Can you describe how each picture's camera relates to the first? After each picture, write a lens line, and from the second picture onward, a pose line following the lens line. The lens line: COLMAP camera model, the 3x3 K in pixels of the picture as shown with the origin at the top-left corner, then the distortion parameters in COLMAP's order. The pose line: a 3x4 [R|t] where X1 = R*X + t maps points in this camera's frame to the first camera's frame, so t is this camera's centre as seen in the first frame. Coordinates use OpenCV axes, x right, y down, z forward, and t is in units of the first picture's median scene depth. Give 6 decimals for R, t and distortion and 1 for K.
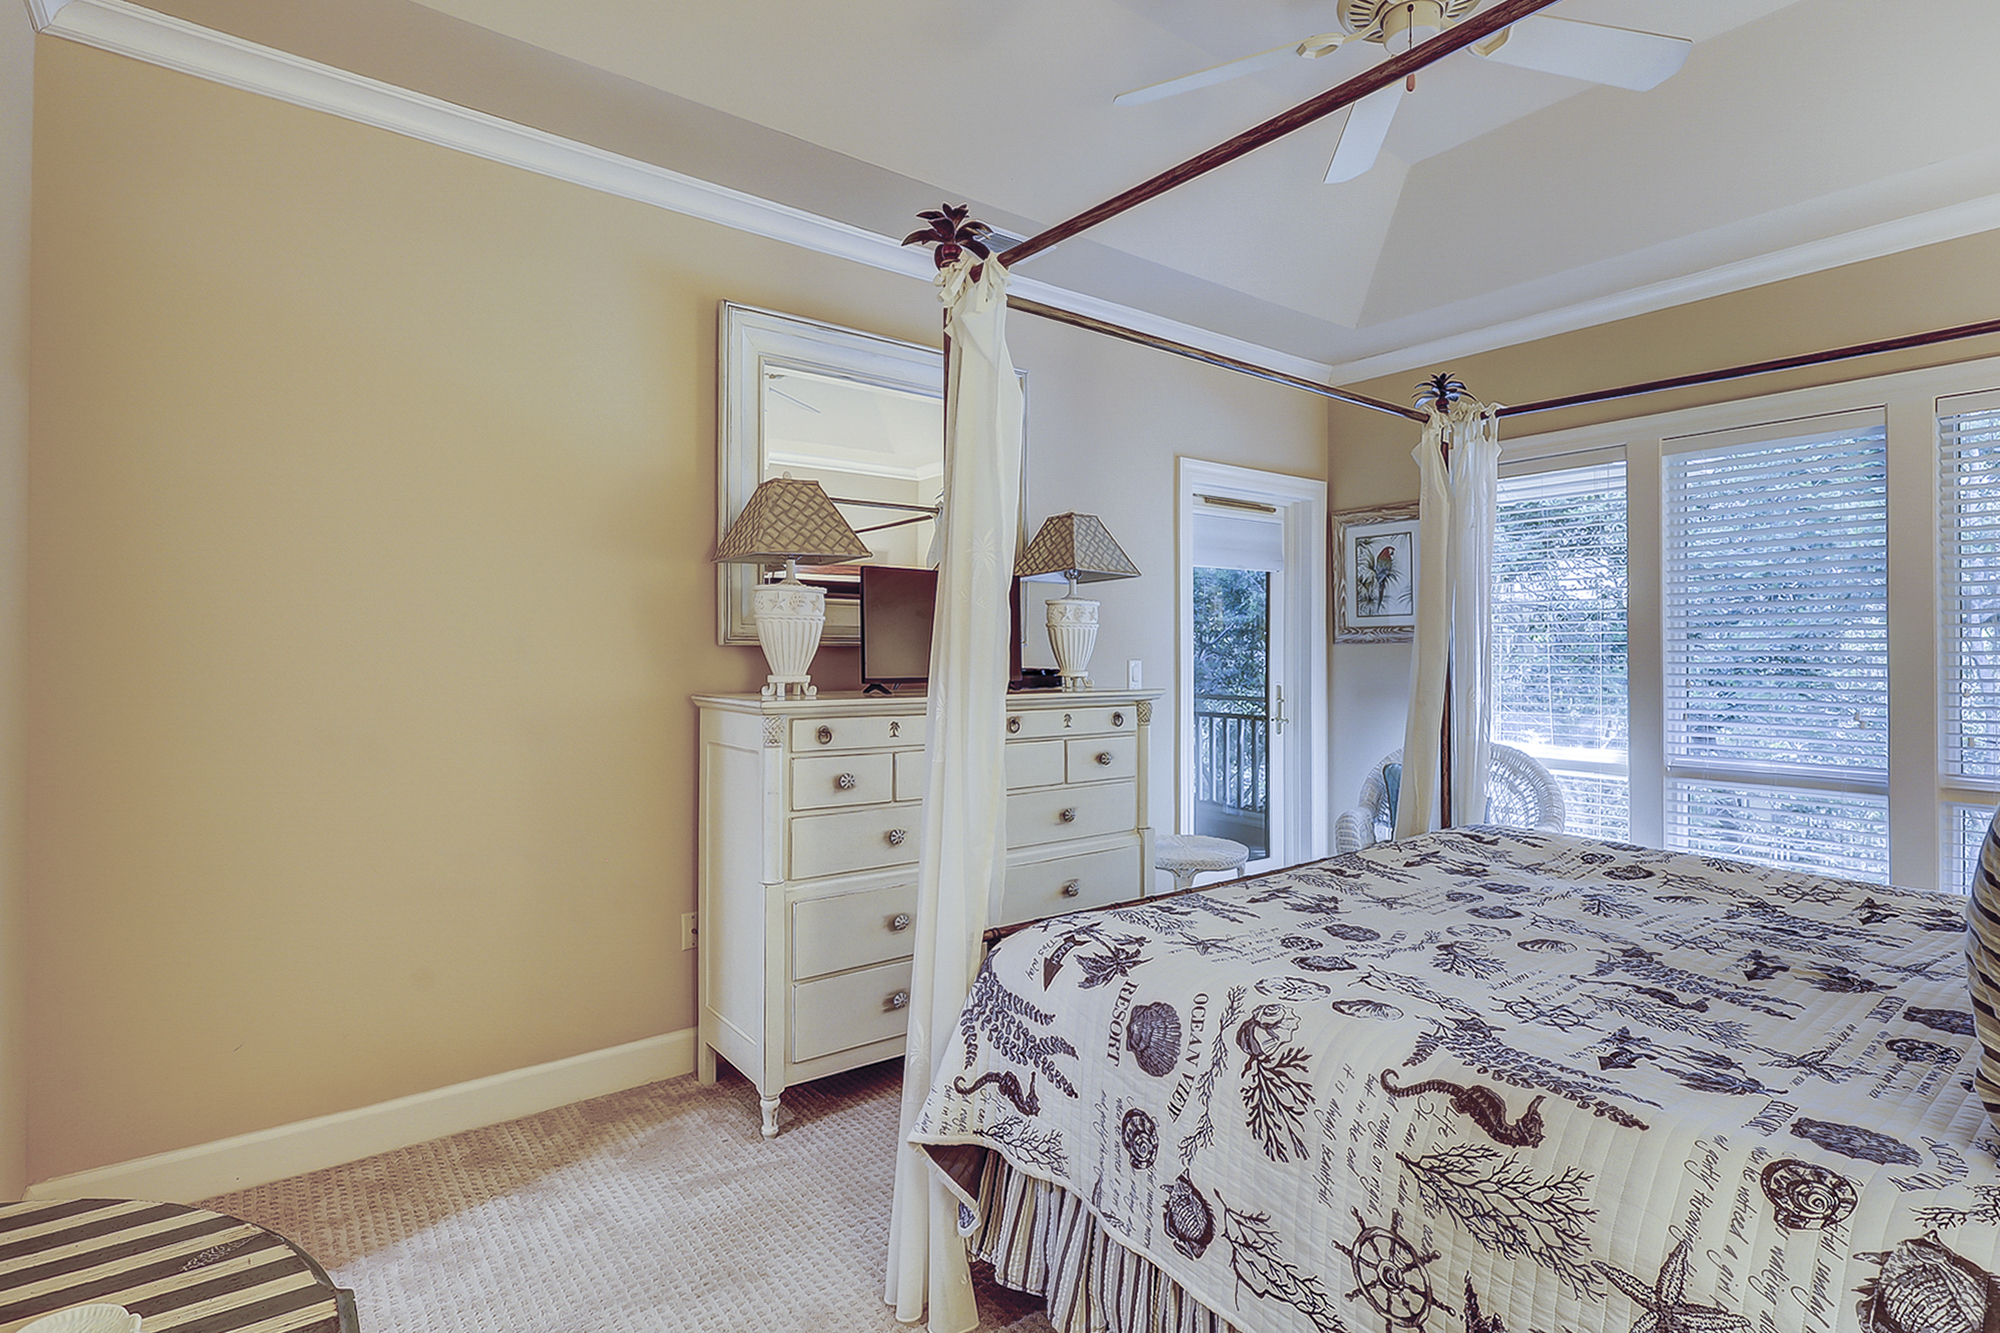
lens RADIAL K [[977.6, 0, 1003.8], [0, 977.6, 651.0], [0, 0, 1]] dist [-0.011195, 0.002818]
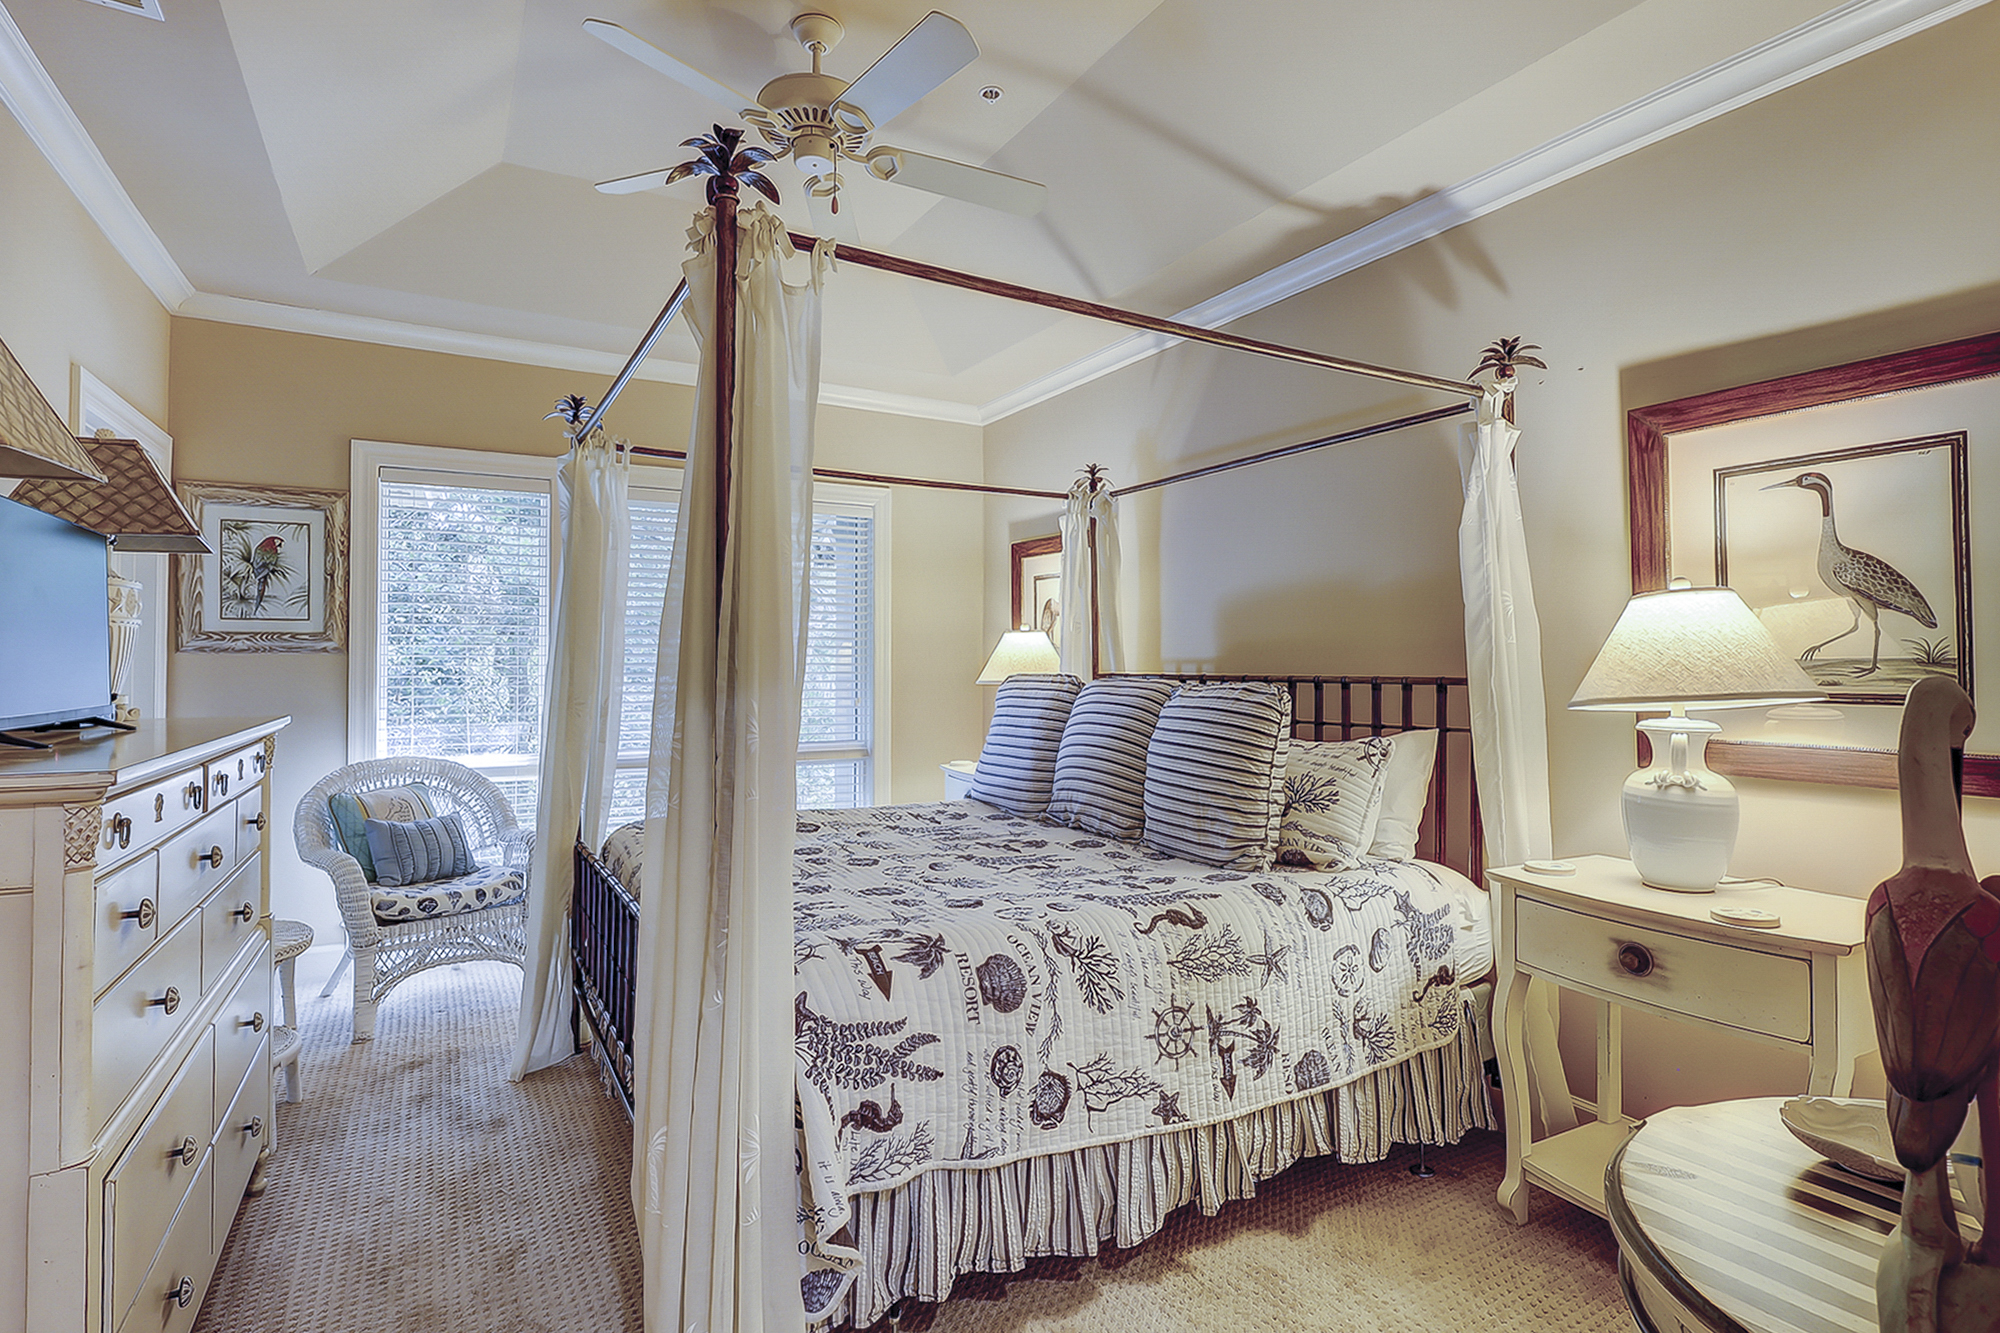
lens RADIAL K [[977.6, 0, 1004.7], [0, 977.6, 658.3], [0, 0, 1]] dist [-0.011195, 0.002818]
pose [[0.141788, 0.009570, 0.989851, -1.030142], [-0.005571, 0.999945, -0.008870, 0.002096], [-0.989881, -0.004257, 0.141834, 0.806831]]
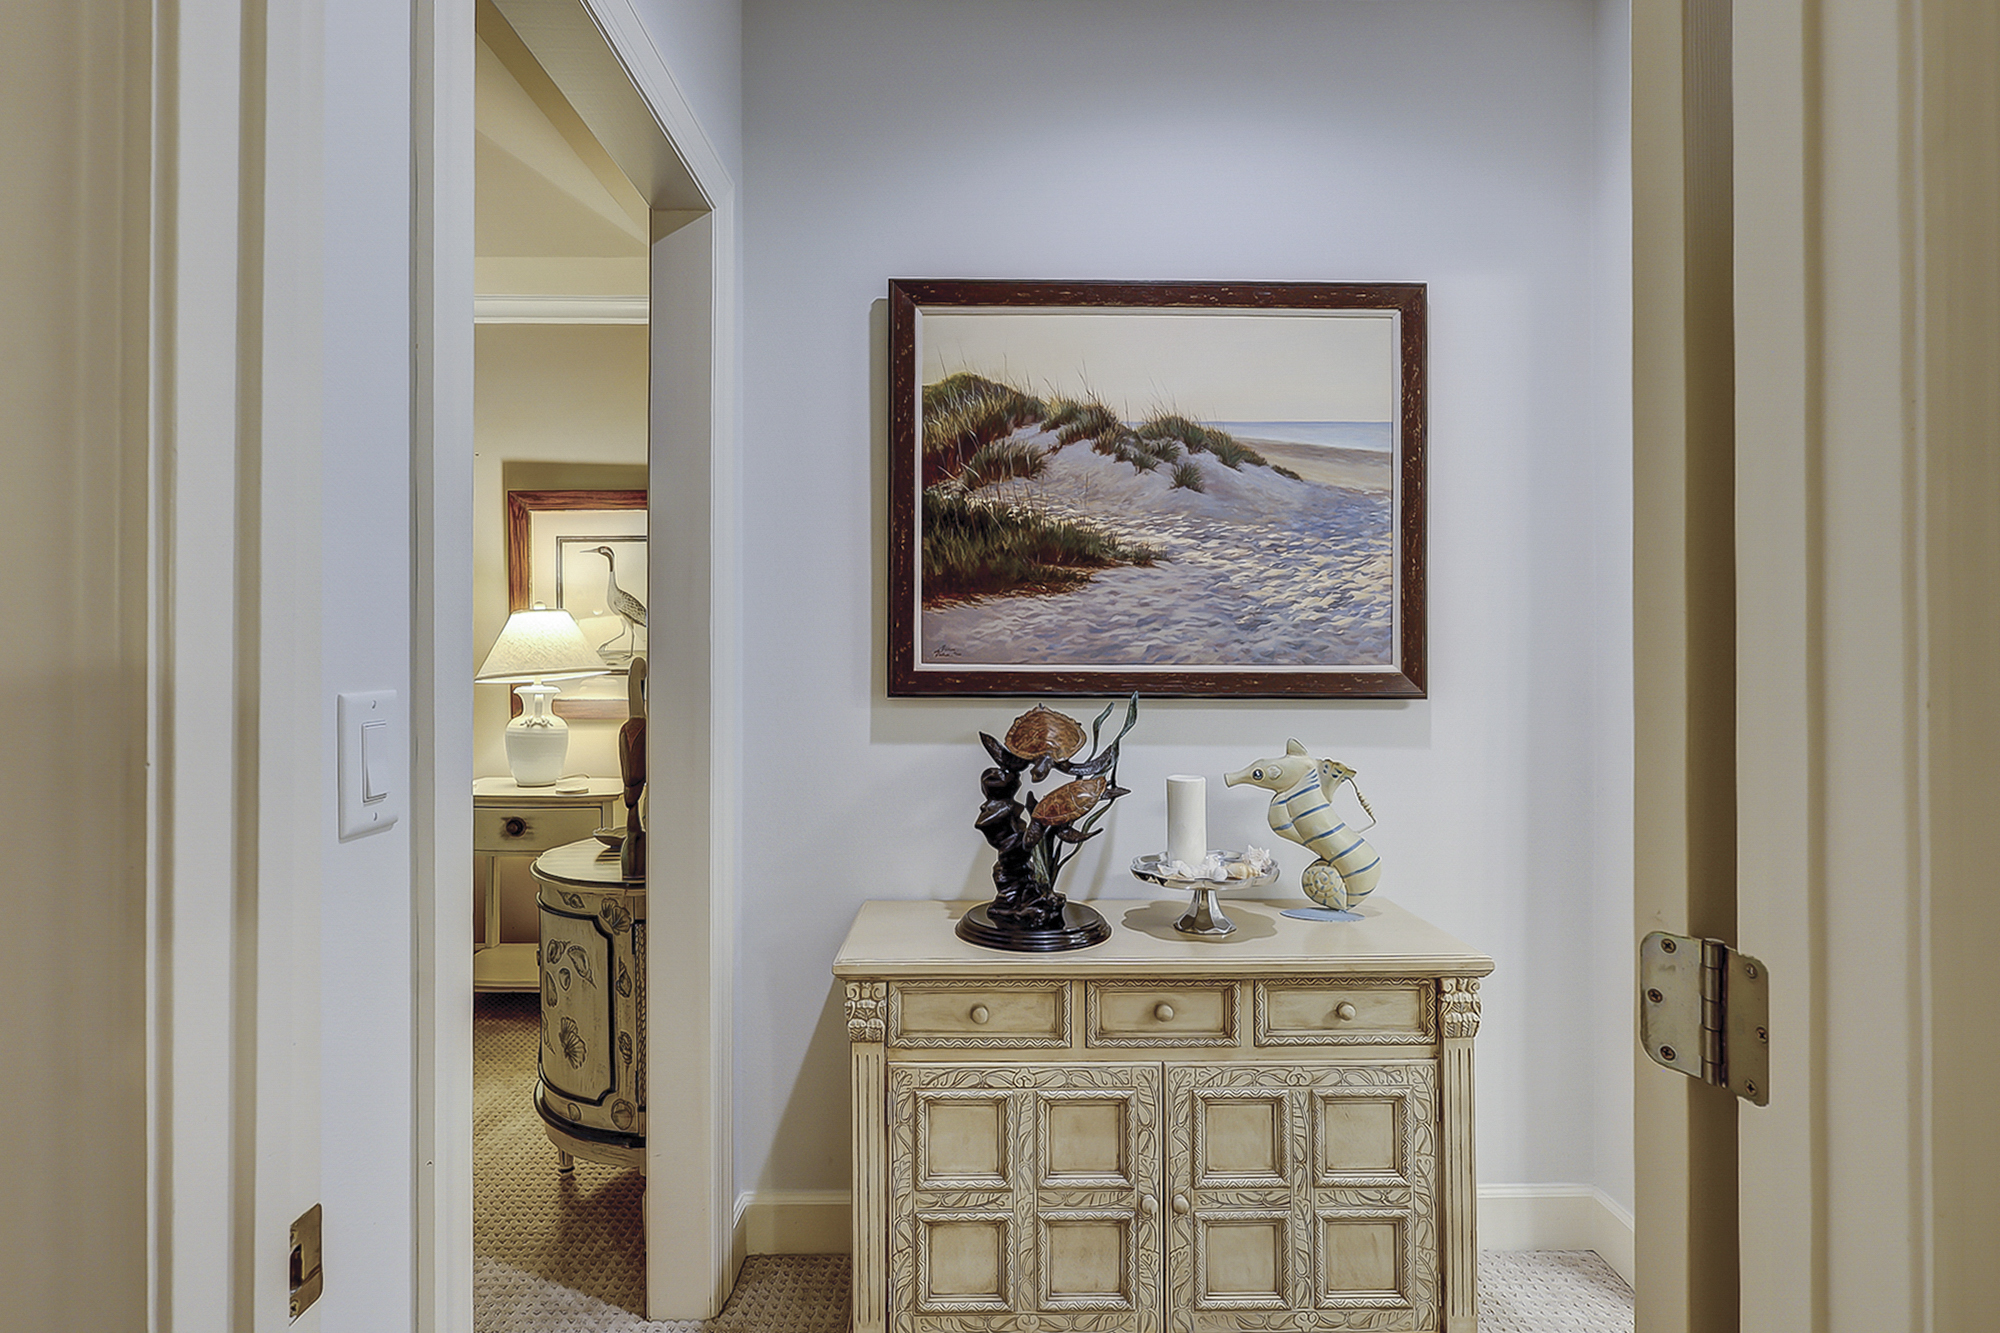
lens RADIAL K [[977.6, 0, 1003.7], [0, 977.6, 651.8], [0, 0, 1]] dist [-0.011195, 0.002818]
pose [[-0.808336, -0.004335, 0.588705, -1.936769], [-0.008676, 0.999952, -0.004549, -0.013406], [-0.588657, -0.008785, -0.808335, 1.368698]]
